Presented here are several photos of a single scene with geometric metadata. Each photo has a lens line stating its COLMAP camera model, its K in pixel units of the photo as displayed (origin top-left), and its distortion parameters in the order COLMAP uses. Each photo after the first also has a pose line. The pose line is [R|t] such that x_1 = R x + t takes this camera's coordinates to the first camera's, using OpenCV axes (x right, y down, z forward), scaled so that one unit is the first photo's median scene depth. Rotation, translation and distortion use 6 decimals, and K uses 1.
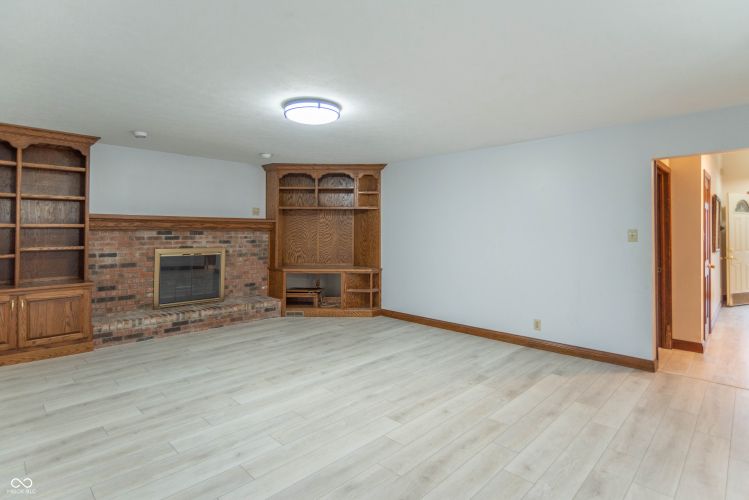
lens RADIAL K [[384.0, 0, 372.5], [0, 384.0, 215.5], [0, 0, 1]] dist [-0.007072, 0.001045]
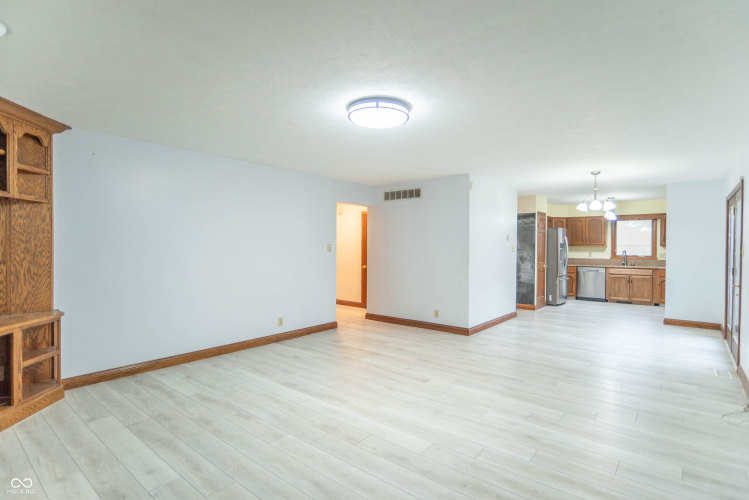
lens RADIAL K [[384.0, 0, 368.9], [0, 384.0, 251.8], [0, 0, 1]] dist [-0.007072, 0.001045]
pose [[-0.089907, -0.017124, 0.995803, -0.749897], [-0.047628, 0.998782, 0.012875, 0.029507], [-0.994811, -0.046270, -0.090613, 0.777918]]
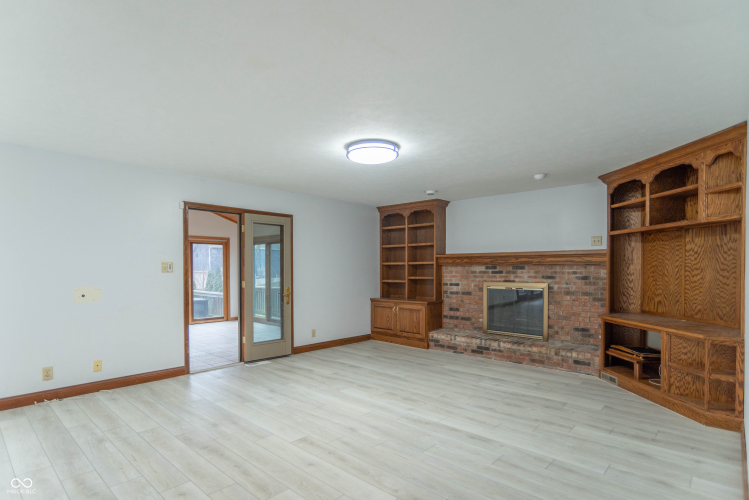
lens RADIAL K [[384.0, 0, 364.0], [0, 384.0, 265.5], [0, 0, 1]] dist [-0.007072, 0.001045]
pose [[0.033190, -0.011401, -0.999384, 0.646550], [0.041816, 0.999075, -0.010008, 0.039167], [0.998574, -0.041458, 0.033636, 0.661977]]
